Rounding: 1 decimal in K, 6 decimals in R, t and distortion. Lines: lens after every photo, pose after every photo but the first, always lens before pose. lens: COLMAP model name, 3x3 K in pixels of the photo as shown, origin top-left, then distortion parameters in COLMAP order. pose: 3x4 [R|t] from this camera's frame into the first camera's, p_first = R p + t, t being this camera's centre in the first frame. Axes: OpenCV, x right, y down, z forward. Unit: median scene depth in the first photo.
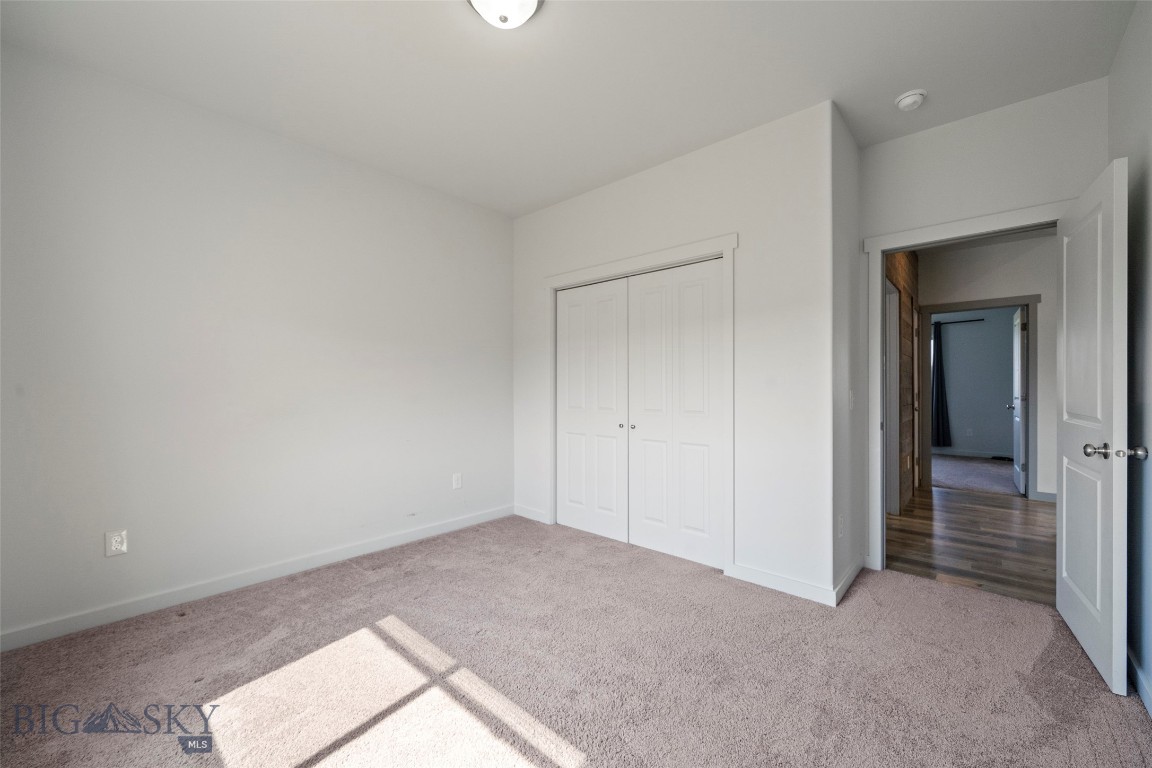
lens RADIAL K [[454.9, 0, 575.0], [0, 454.9, 396.7], [0, 0, 1]] dist [0.001215, 0.000022]
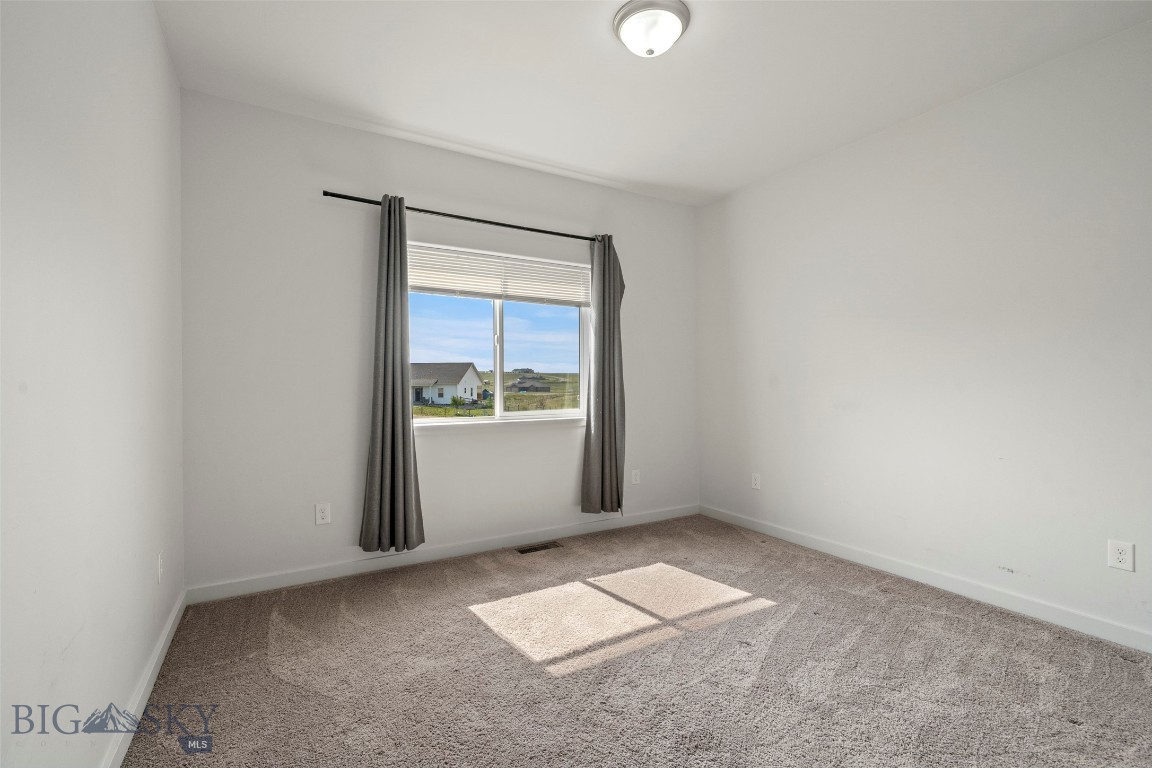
lens RADIAL K [[493.8, 0, 569.1], [0, 493.8, 393.8], [0, 0, 1]] dist [-0.001423, 0.000004]
pose [[-0.315034, 0.019775, -0.948874, 0.858755], [-0.012661, 0.999606, 0.025036, -0.020850], [0.948996, 0.019901, -0.314659, 0.956528]]
